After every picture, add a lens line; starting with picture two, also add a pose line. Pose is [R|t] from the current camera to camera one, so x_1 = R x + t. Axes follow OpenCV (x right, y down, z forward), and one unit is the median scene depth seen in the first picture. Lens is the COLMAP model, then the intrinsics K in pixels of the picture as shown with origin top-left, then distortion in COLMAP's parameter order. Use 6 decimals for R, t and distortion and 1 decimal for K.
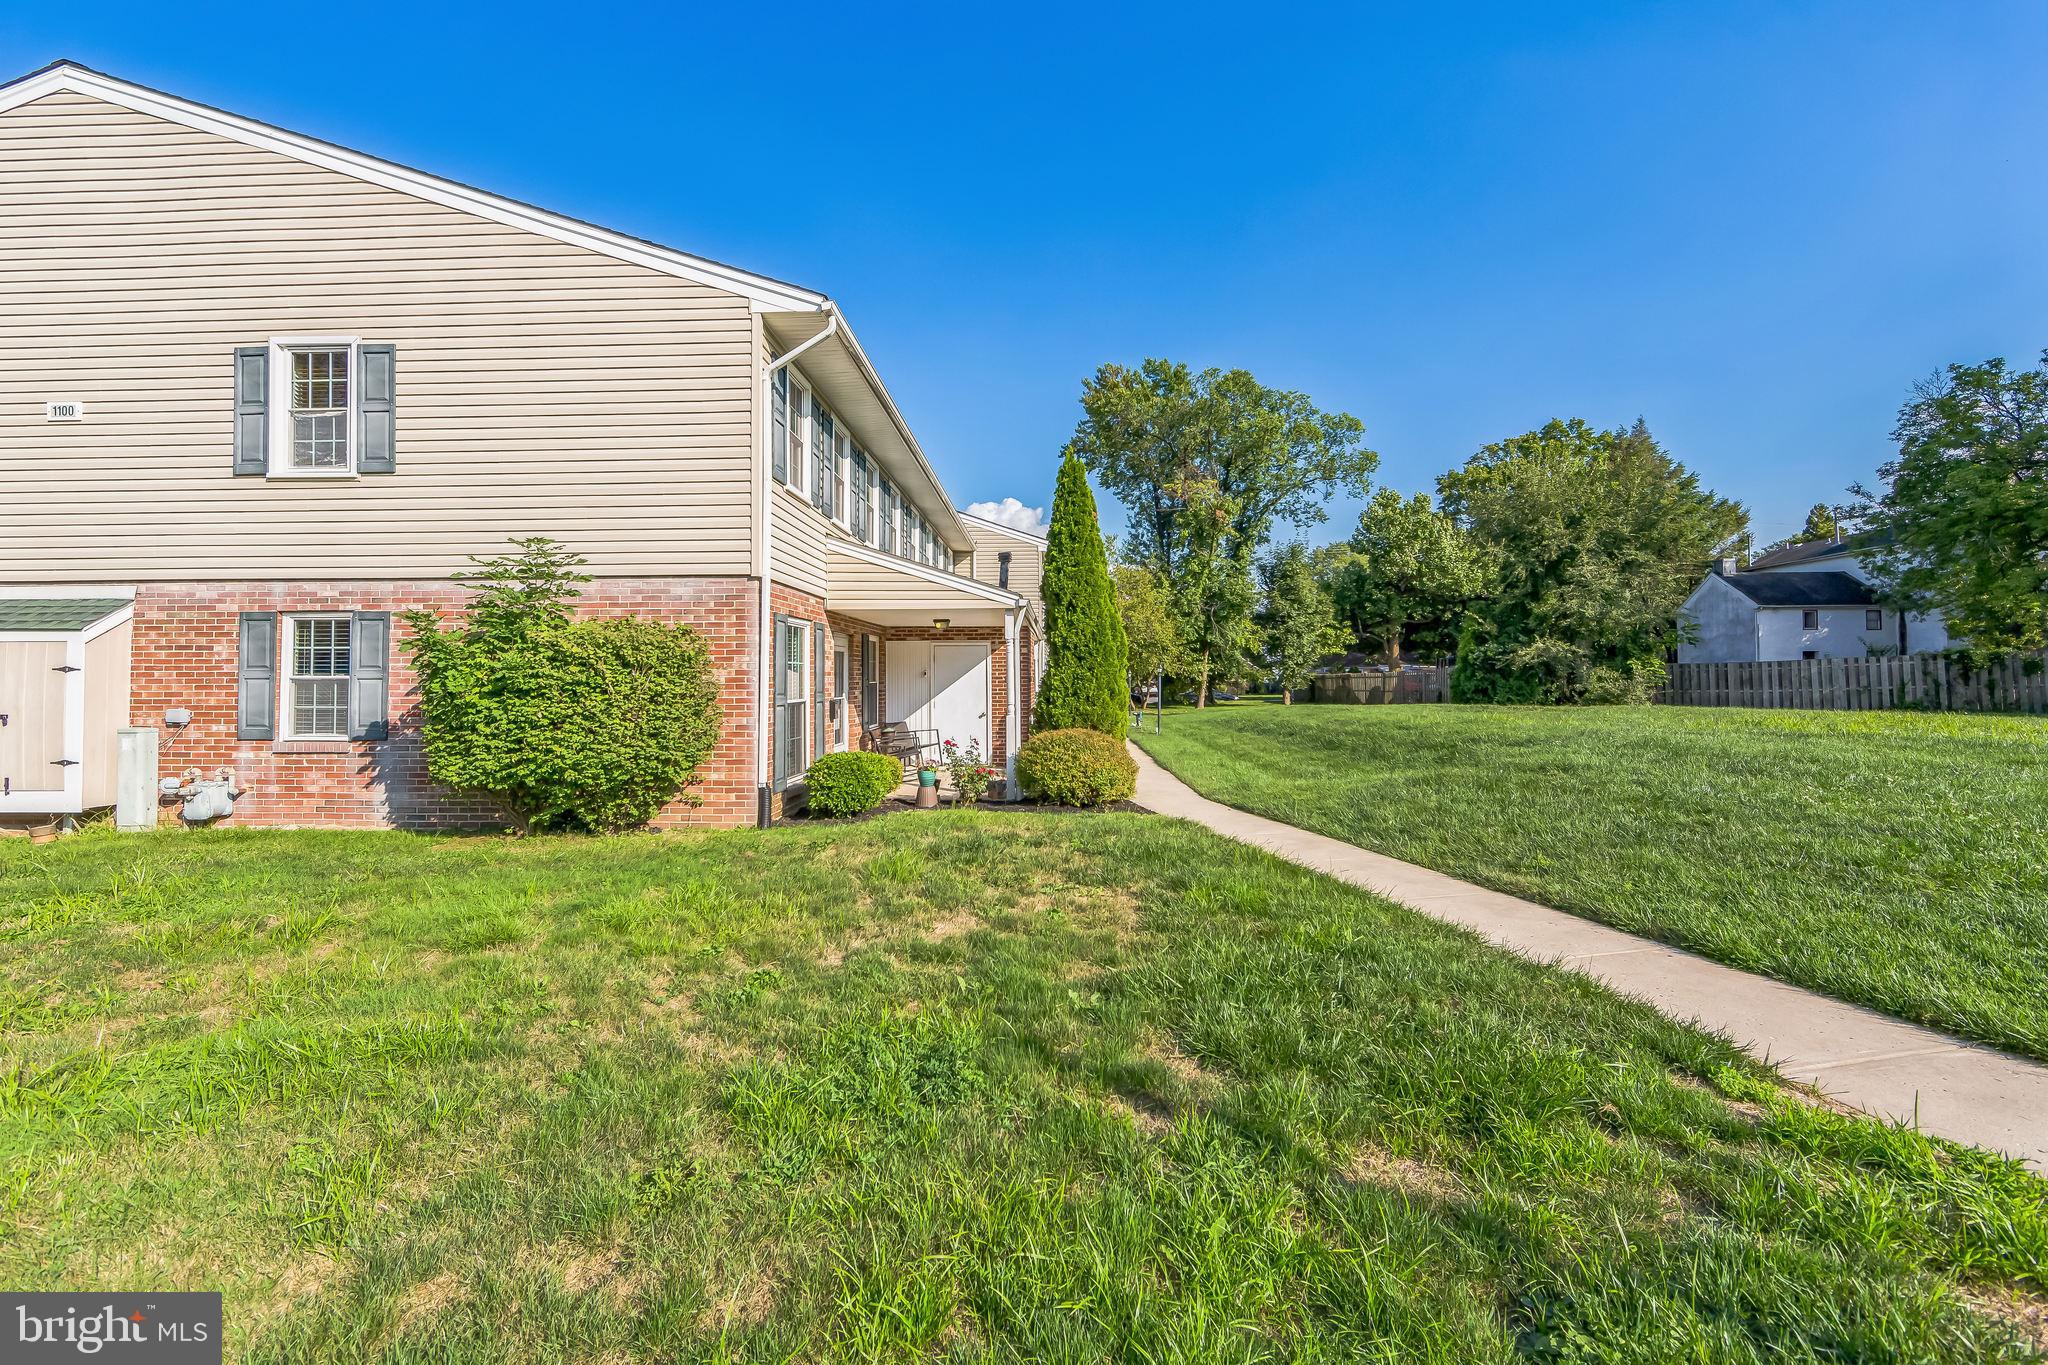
lens RADIAL K [[808.1, 0, 1036.6], [0, 808.1, 669.0], [0, 0, 1]] dist [-0.001640, -0.001349]
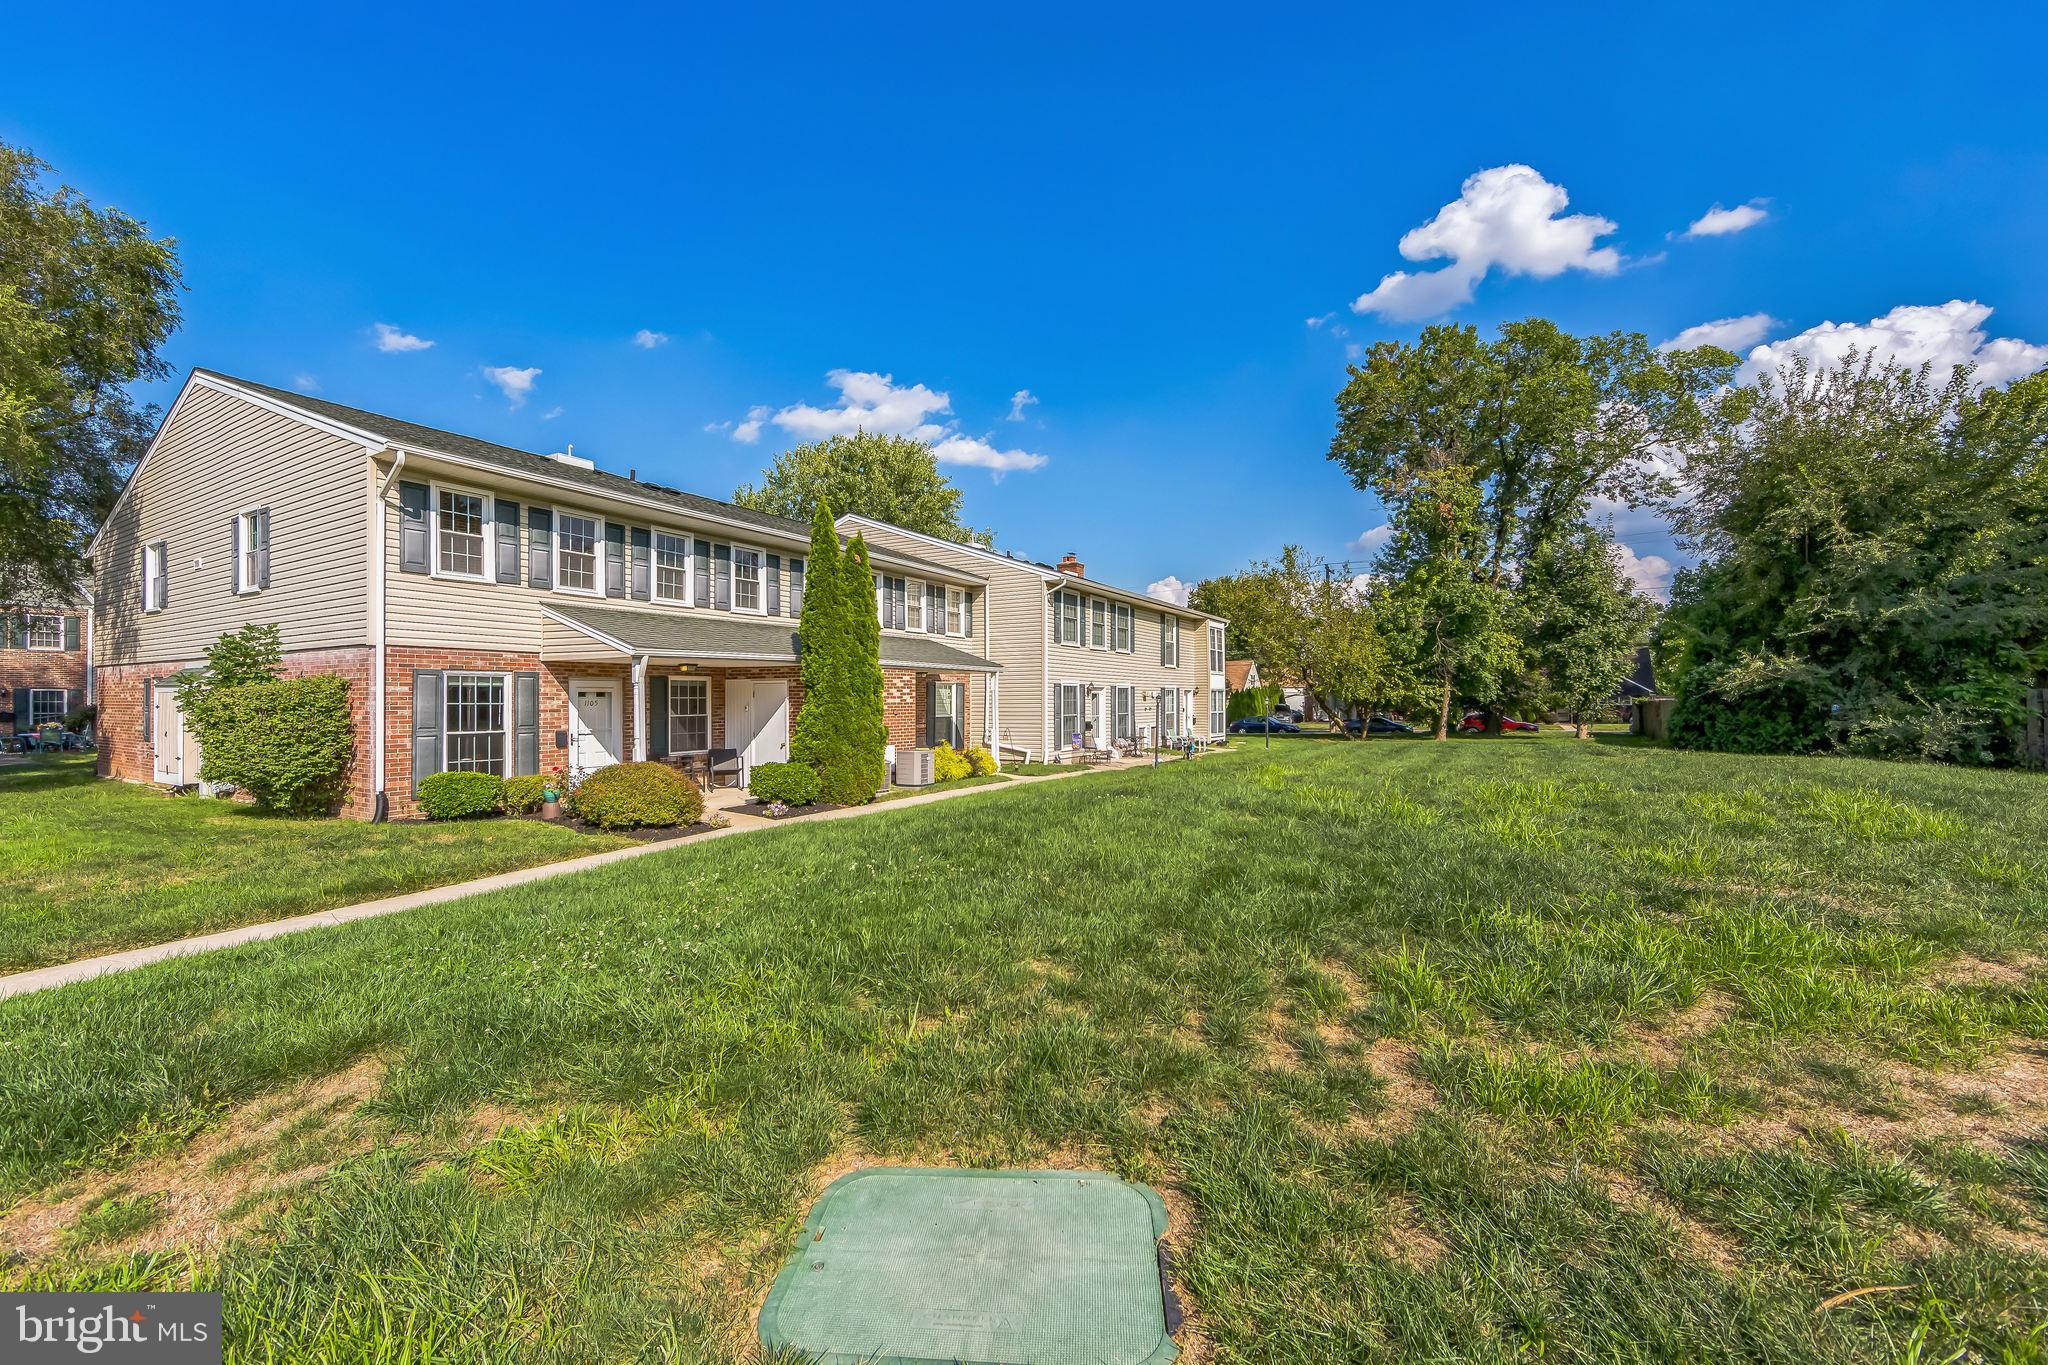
lens RADIAL K [[808.1, 0, 1032.9], [0, 808.1, 698.8], [0, 0, 1]] dist [-0.001640, -0.001349]
pose [[0.876689, 0.002227, -0.481052, 0.872672], [0.003886, 0.999924, 0.011712, -0.021179], [0.481042, -0.012137, 0.876614, 0.208553]]
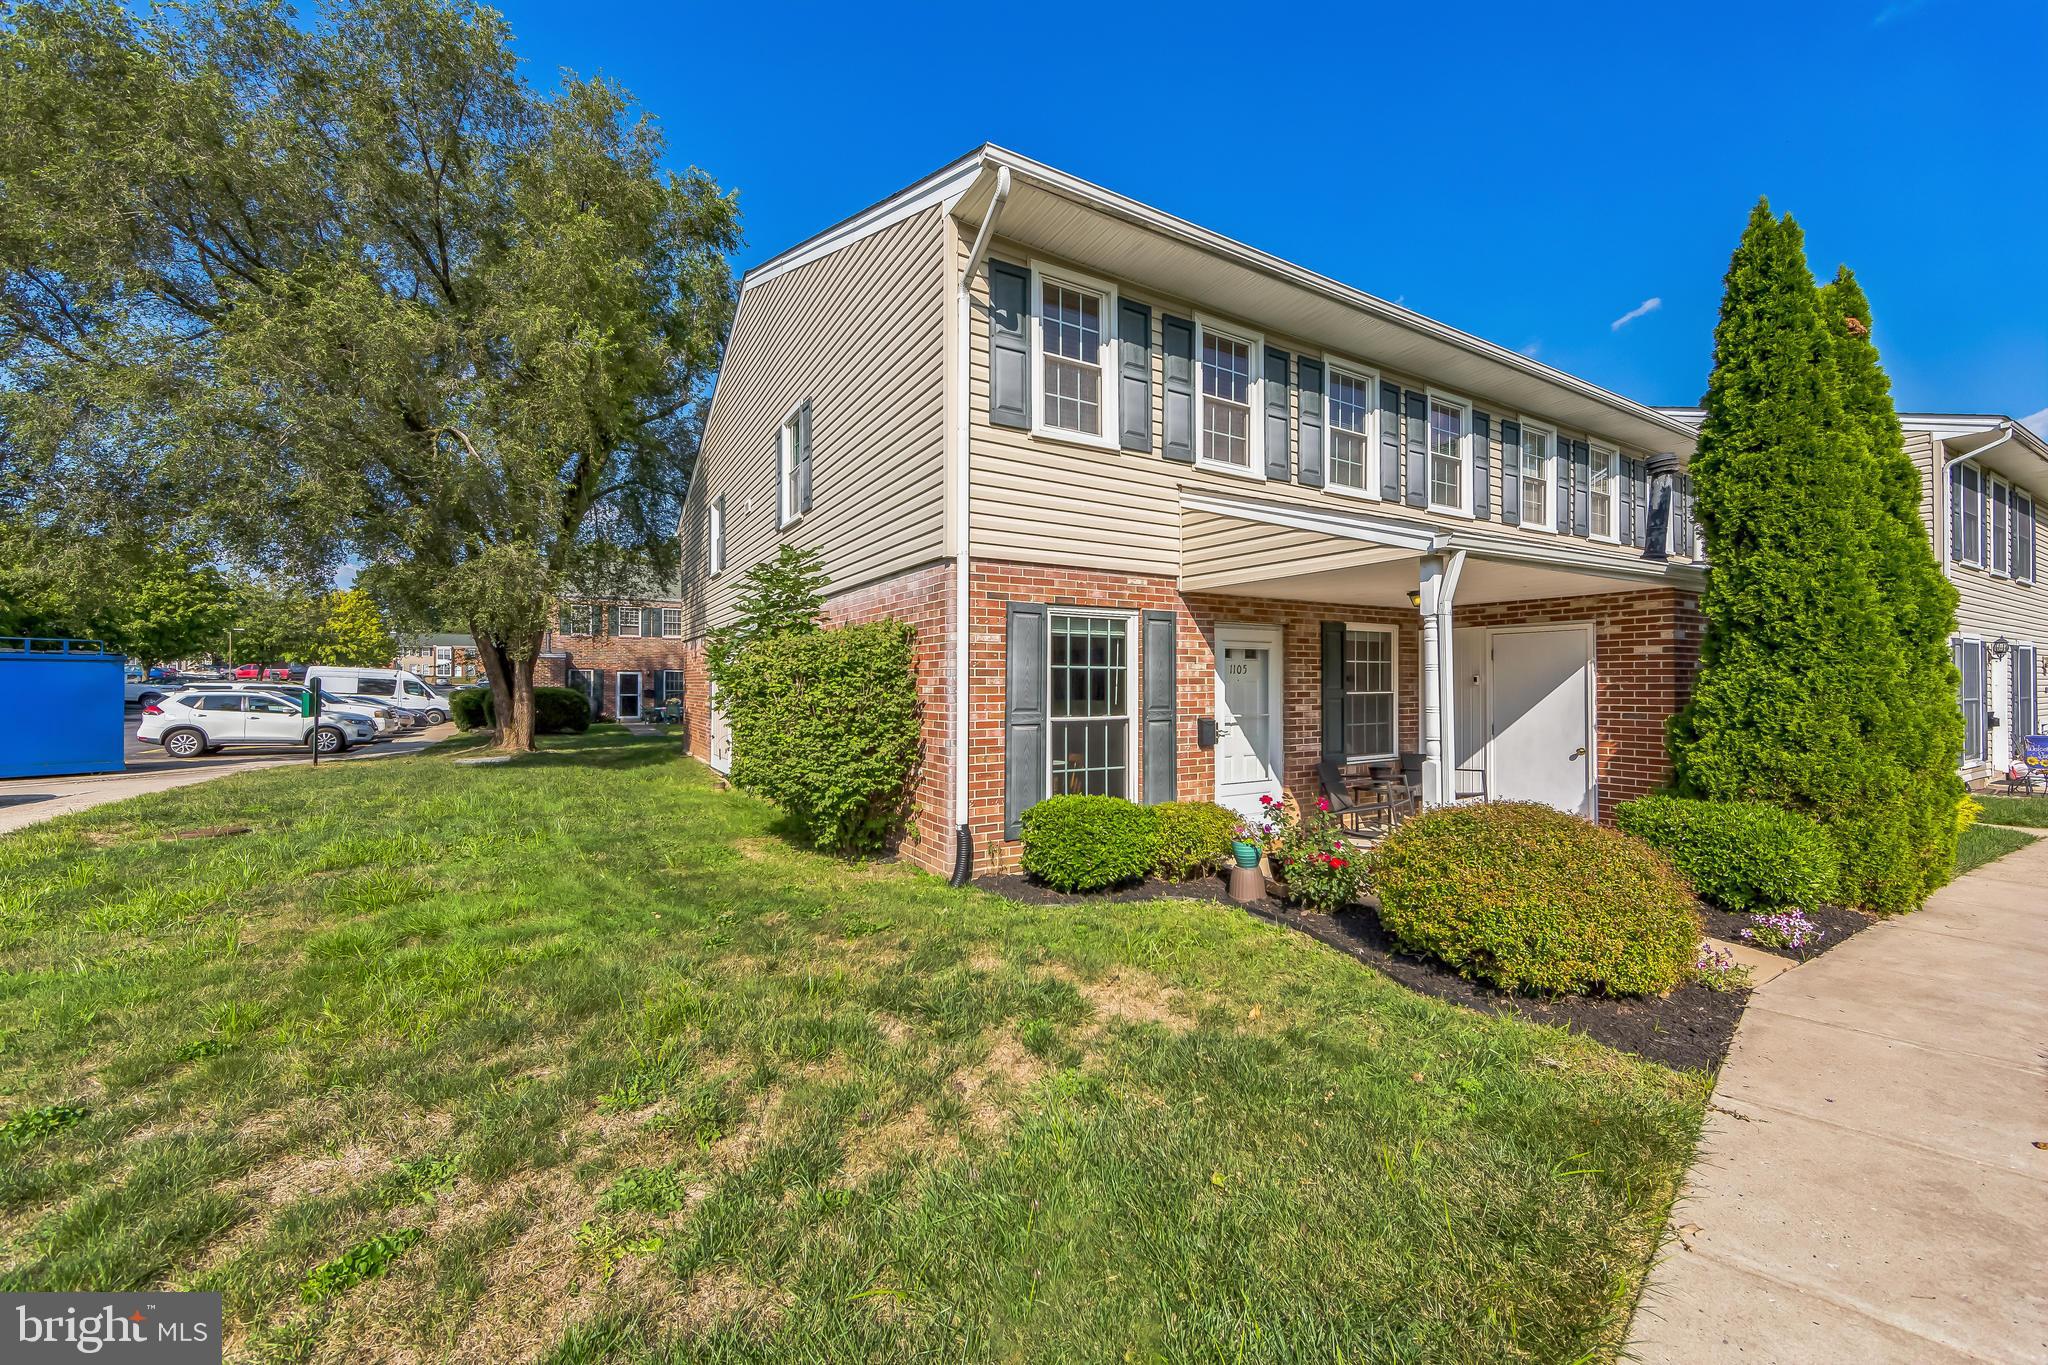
lens RADIAL K [[808.1, 0, 1026.4], [0, 808.1, 675.1], [0, 0, 1]] dist [-0.001640, -0.001349]
pose [[0.537682, -0.005847, -0.843128, 0.225580], [0.009172, 0.999957, -0.001085, -0.000231], [0.843098, -0.007150, 0.537712, 0.418678]]
